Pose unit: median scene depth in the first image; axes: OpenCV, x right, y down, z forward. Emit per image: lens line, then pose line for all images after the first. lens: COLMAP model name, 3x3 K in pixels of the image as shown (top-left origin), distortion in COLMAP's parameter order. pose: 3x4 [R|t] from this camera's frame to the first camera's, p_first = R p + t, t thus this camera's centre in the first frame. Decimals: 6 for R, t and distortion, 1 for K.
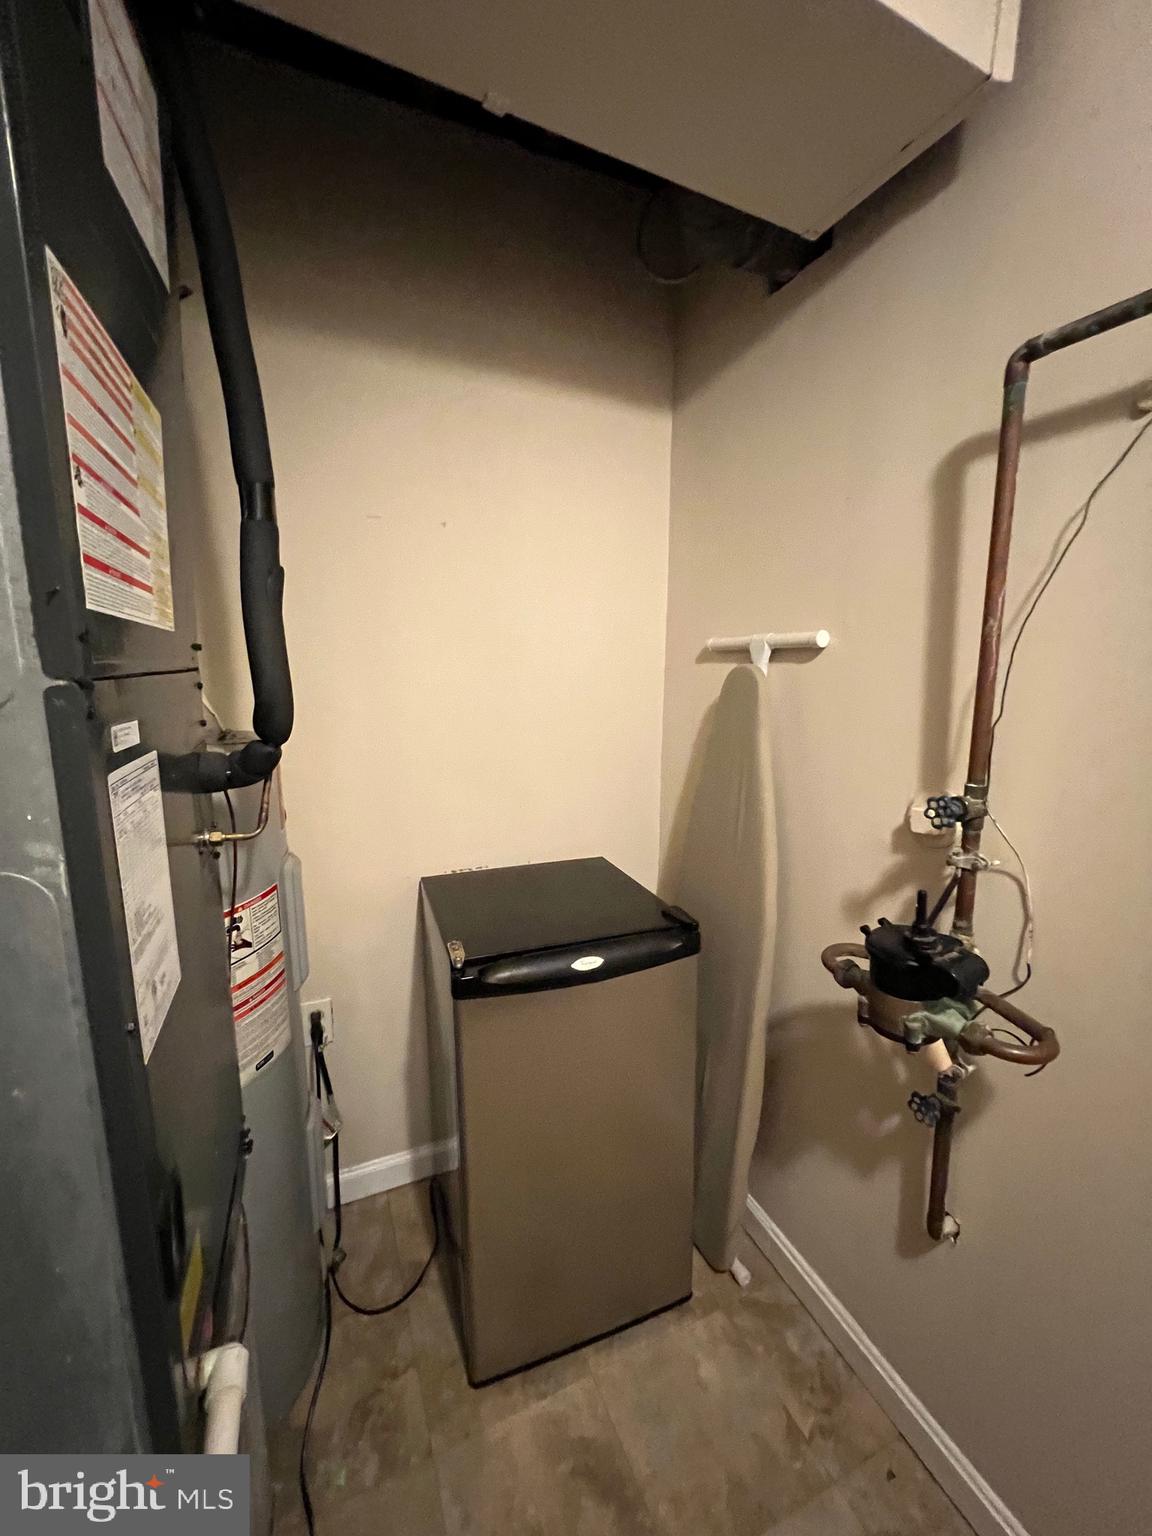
lens RADIAL K [[615.7, 0, 571.8], [0, 615.7, 761.2], [0, 0, 1]] dist [-0.001238, 0.000123]
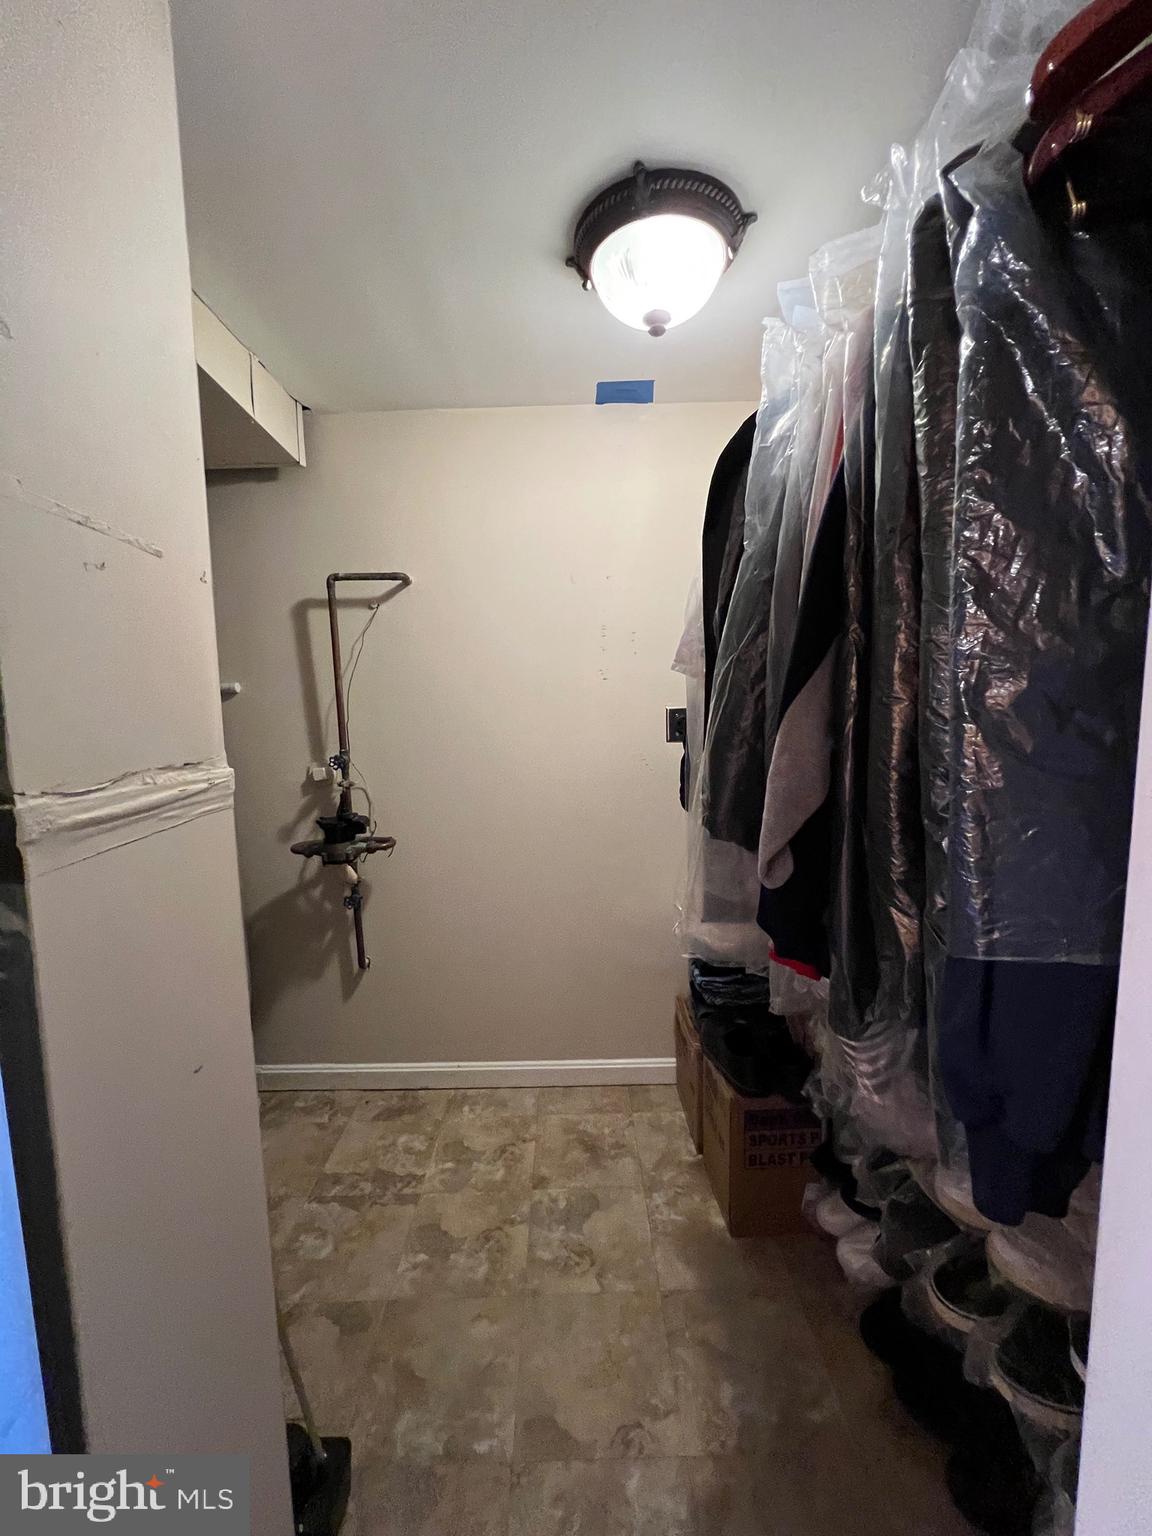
lens RADIAL K [[615.7, 0, 574.9], [0, 615.7, 764.2], [0, 0, 1]] dist [-0.001238, 0.000123]
pose [[0.403762, -0.125462, 0.906220, -0.988110], [0.181937, 0.981779, 0.054862, 0.110990], [-0.896591, 0.142724, 0.419232, -0.670144]]
